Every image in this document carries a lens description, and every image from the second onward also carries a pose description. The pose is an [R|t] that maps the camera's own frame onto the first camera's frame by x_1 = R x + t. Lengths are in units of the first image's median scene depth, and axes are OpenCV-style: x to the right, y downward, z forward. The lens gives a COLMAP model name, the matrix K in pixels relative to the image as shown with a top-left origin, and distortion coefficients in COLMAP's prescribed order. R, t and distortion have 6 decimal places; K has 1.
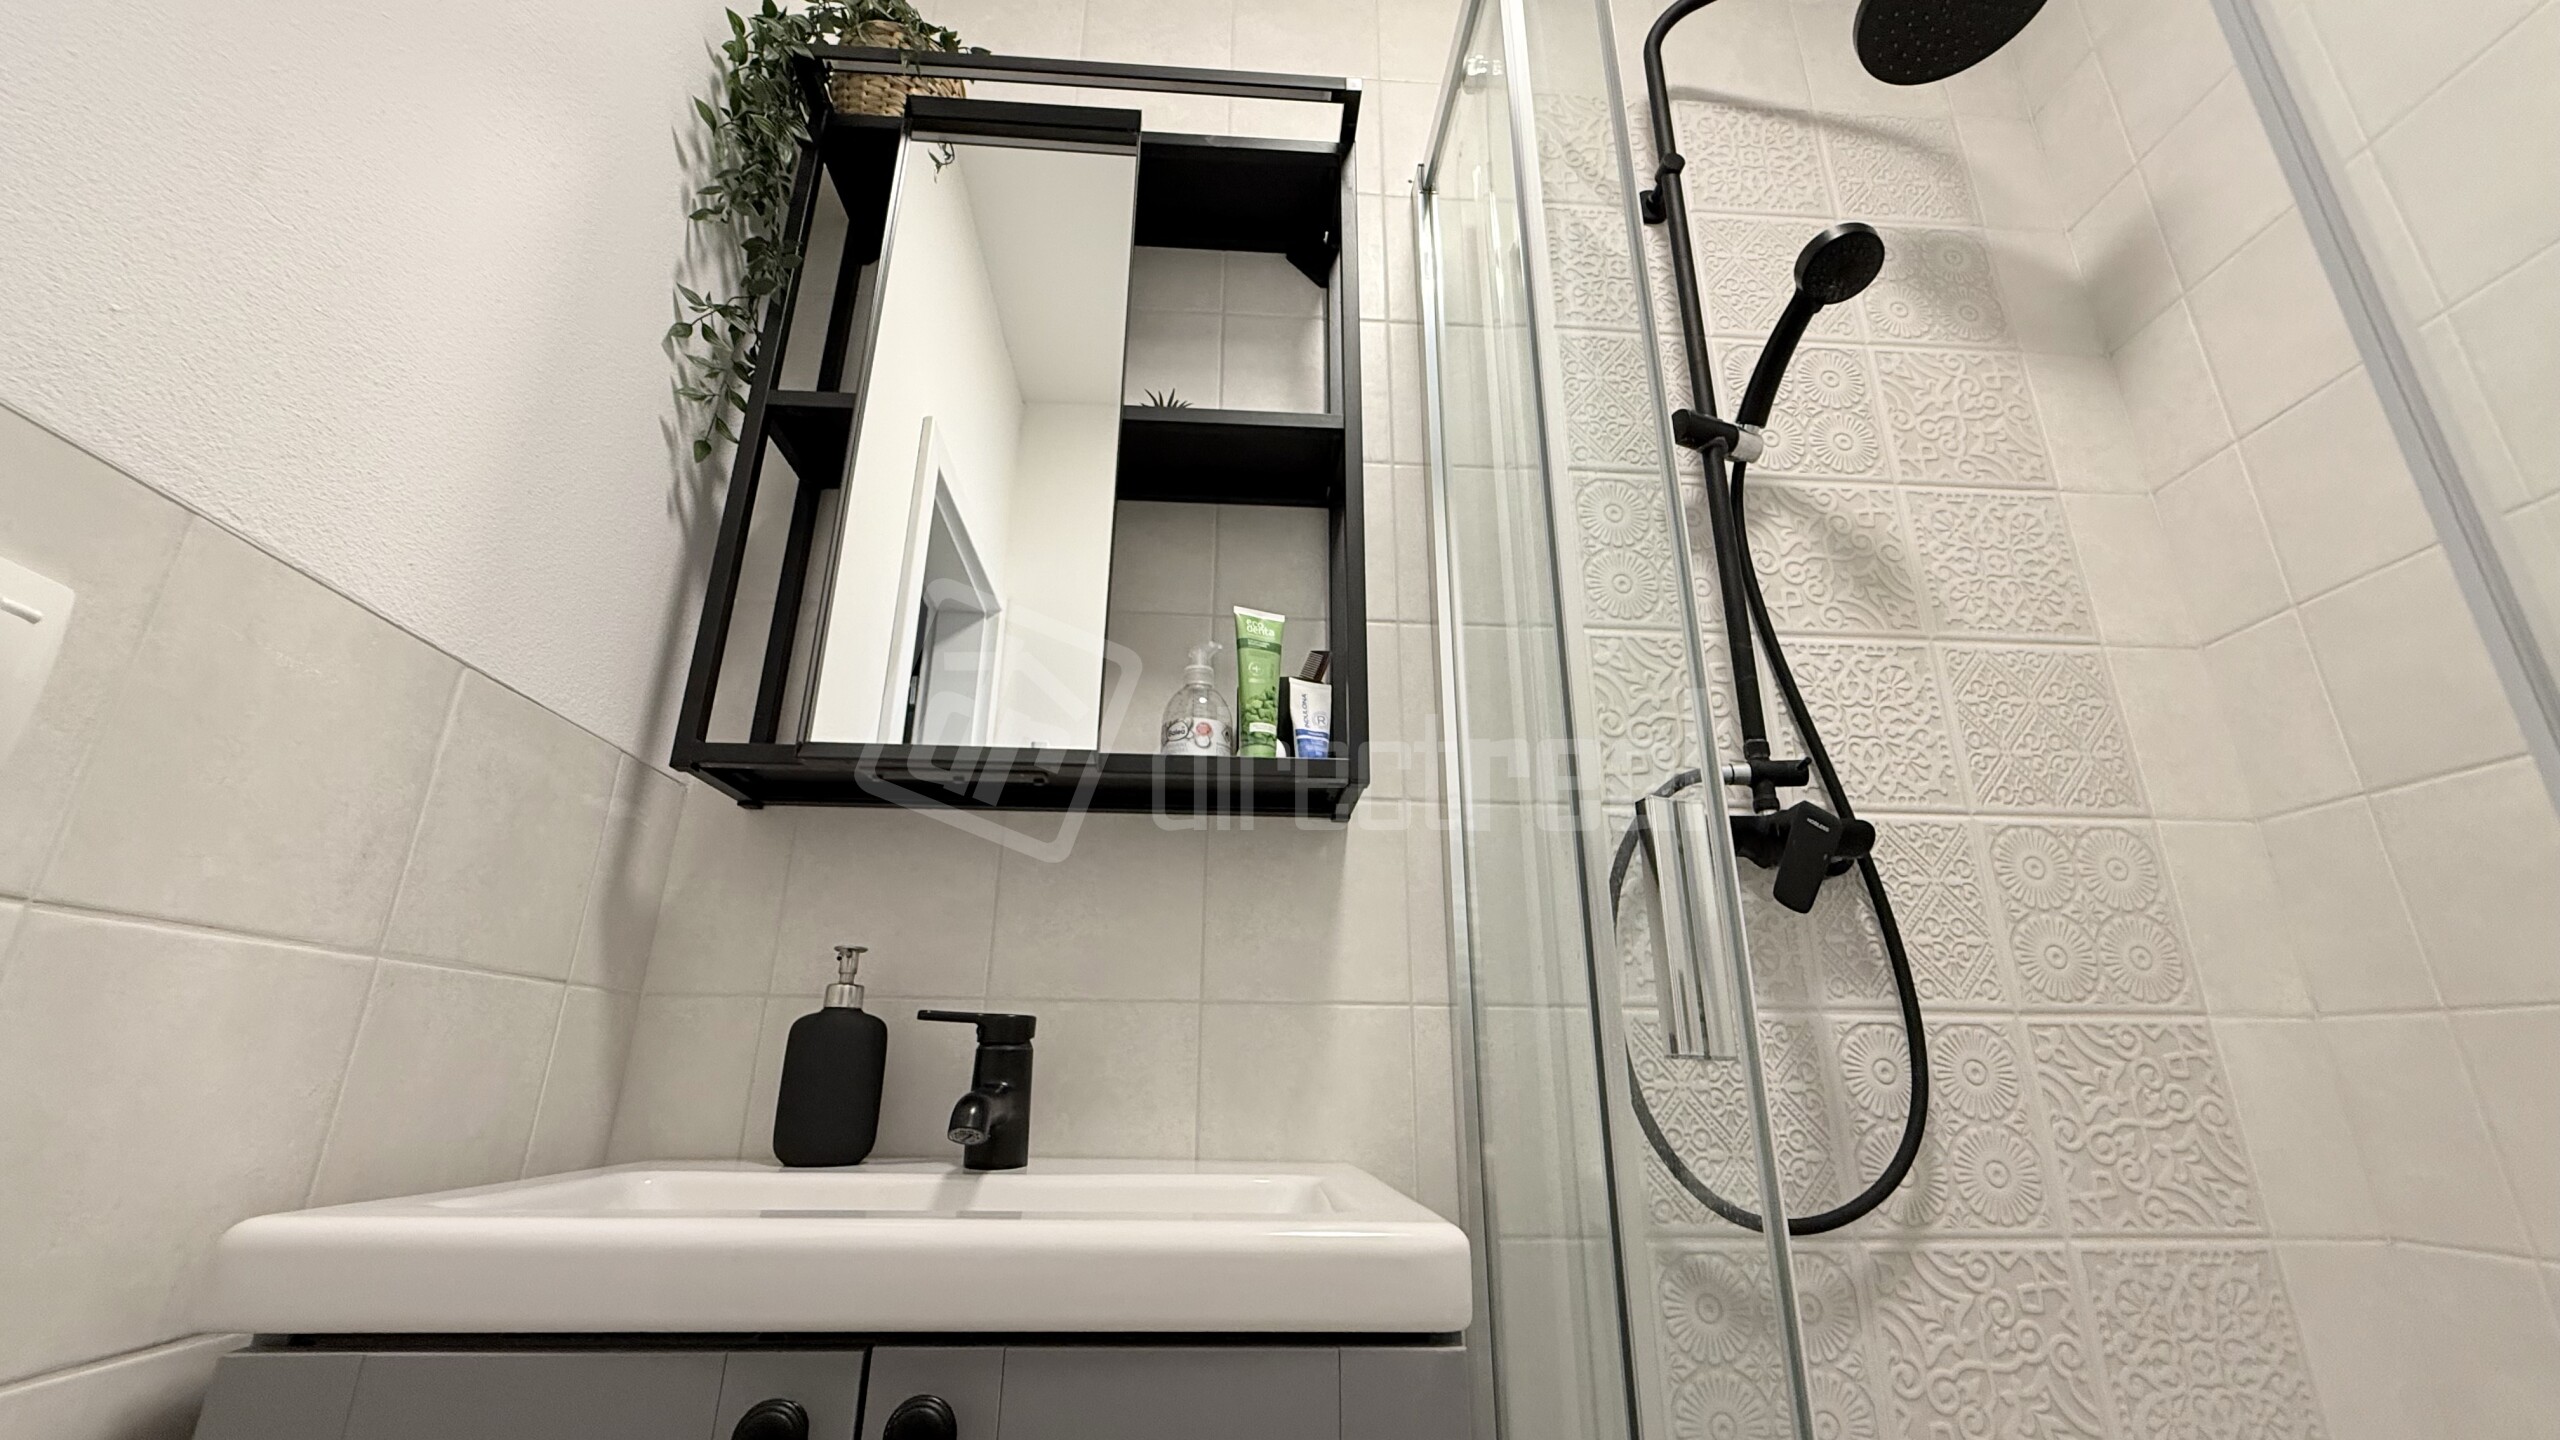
lens RADIAL K [[1020.0, 0, 1275.5], [0, 1020.0, 719.7], [0, 0, 1]] dist [0.000442, 0.000827]
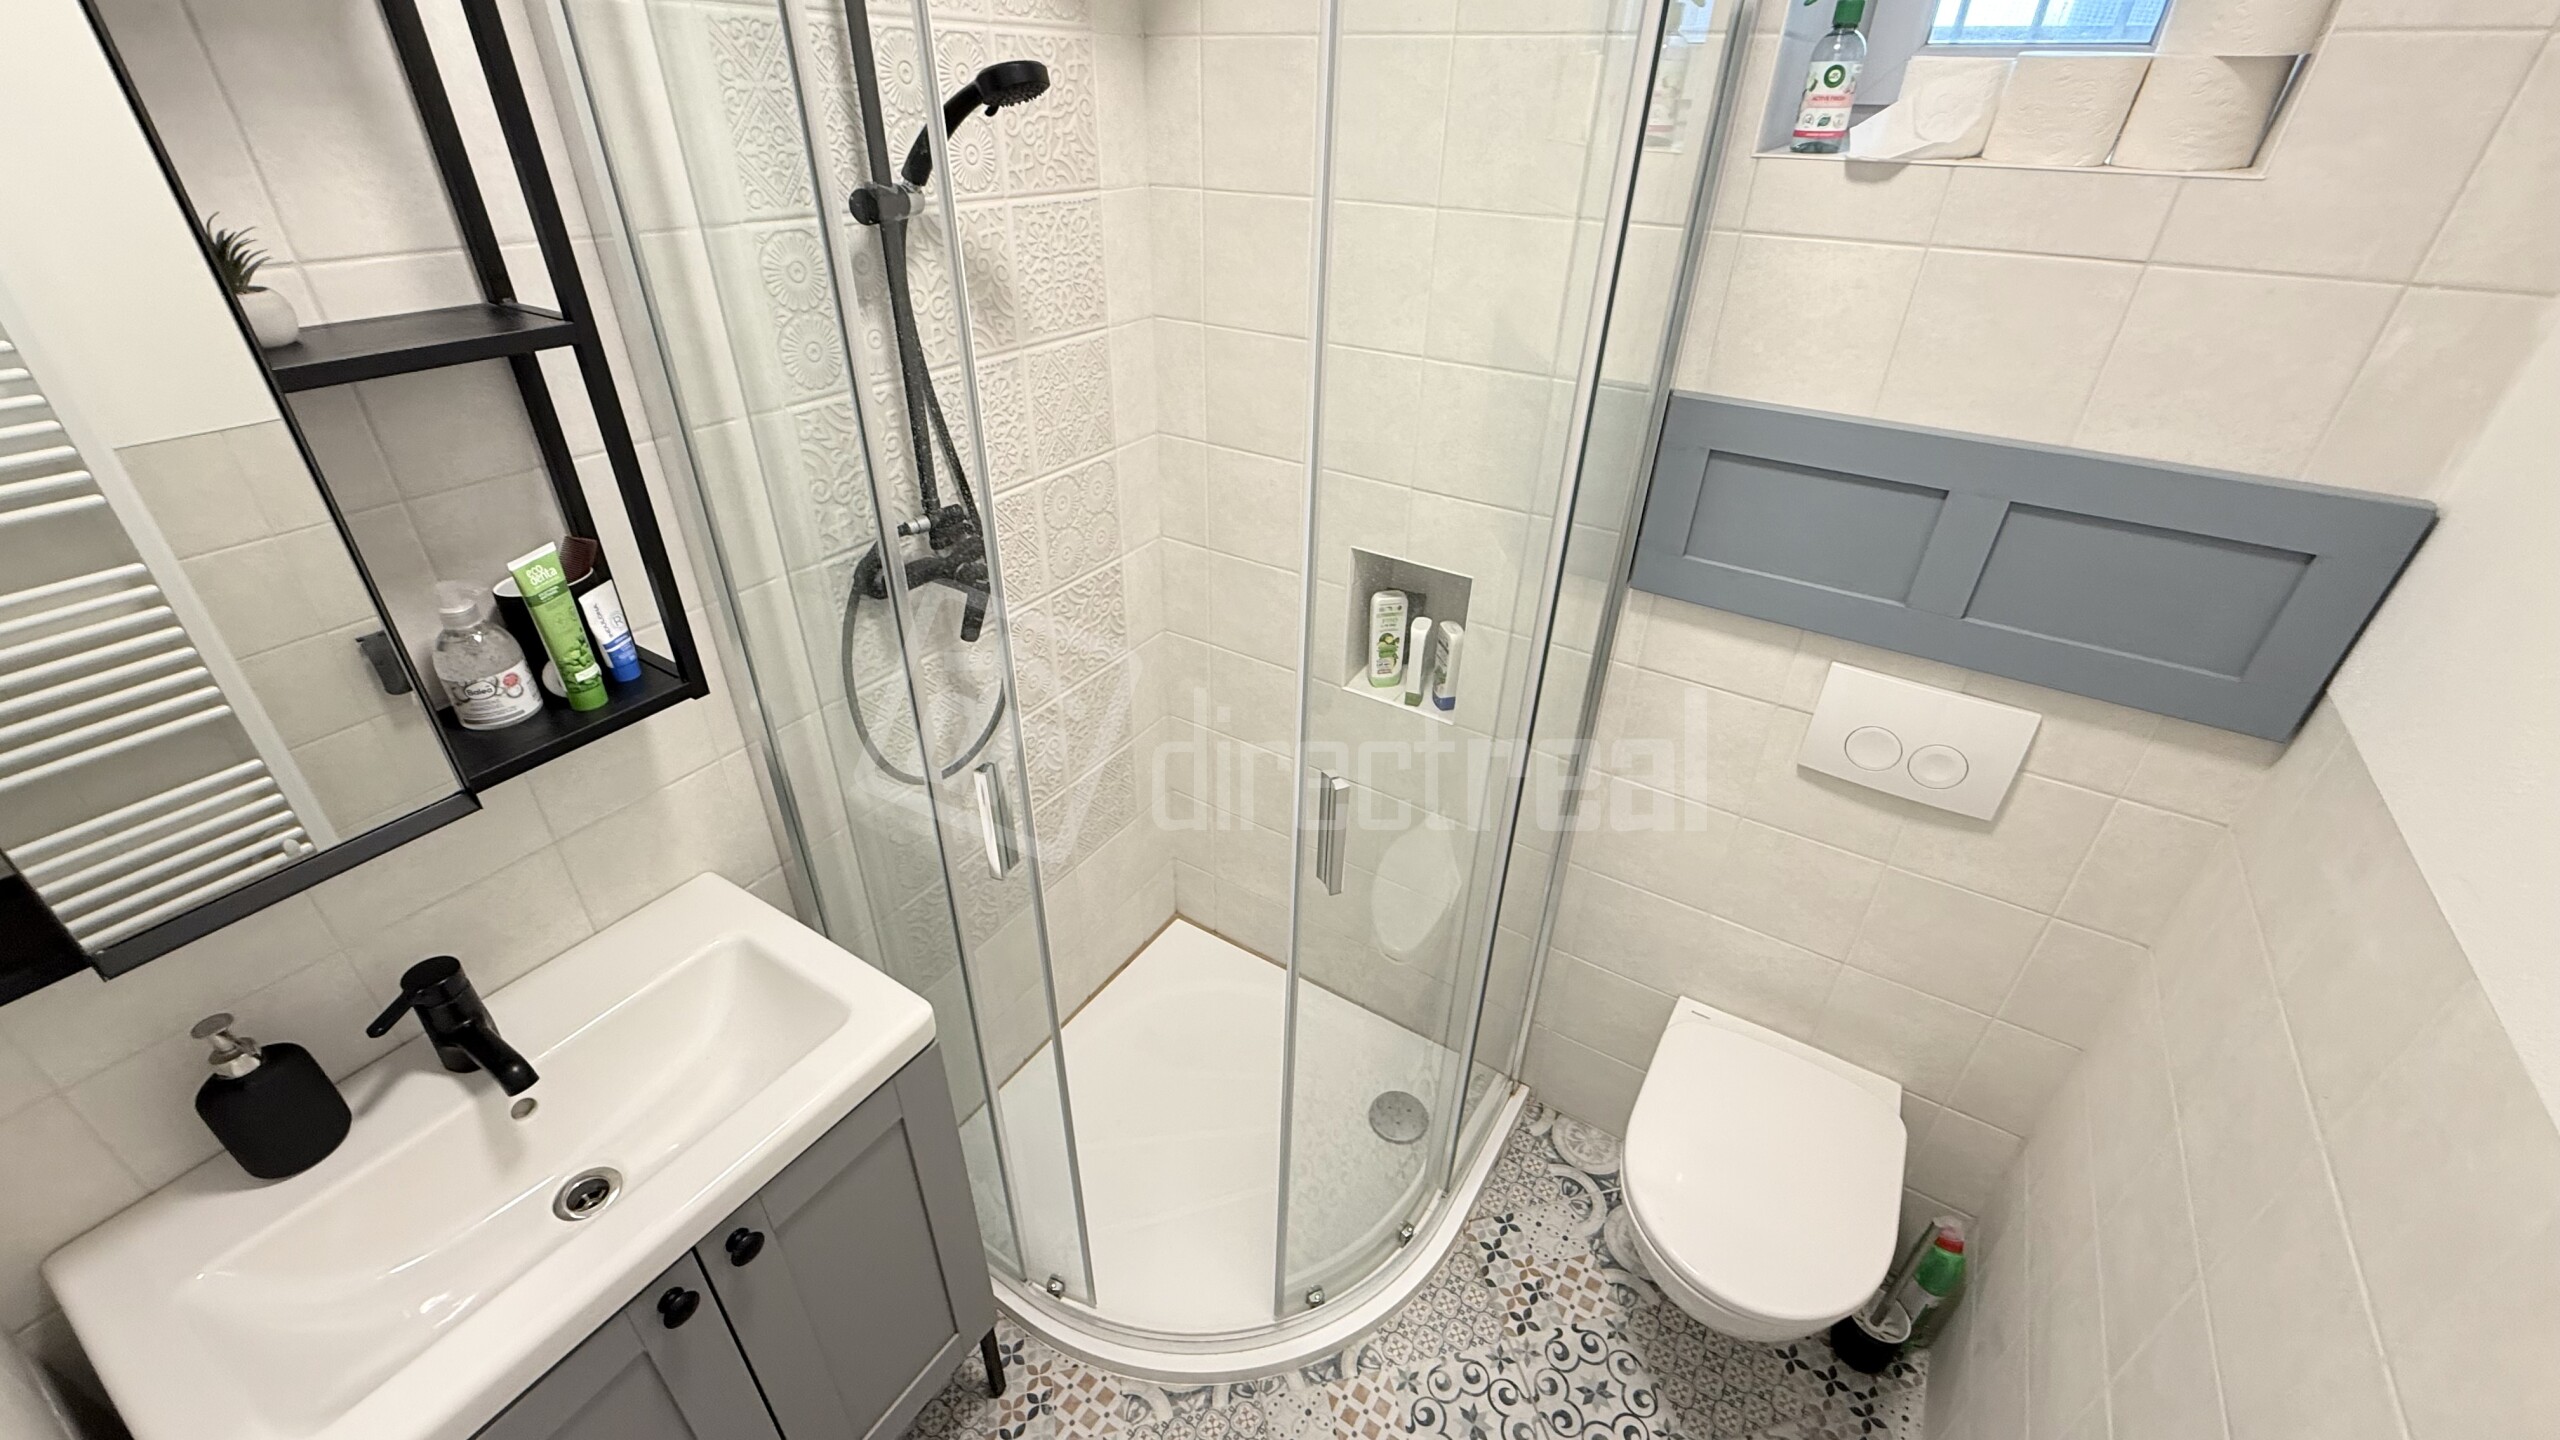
lens RADIAL K [[1020.0, 0, 1278.1], [0, 1020.0, 715.7], [0, 0, 1]] dist [0.000442, 0.000827]
pose [[0.582767, -0.423282, 0.693697, -0.299583], [-0.289705, 0.689332, 0.663997, -0.750894], [-0.759246, -0.587923, 0.279093, 0.091000]]
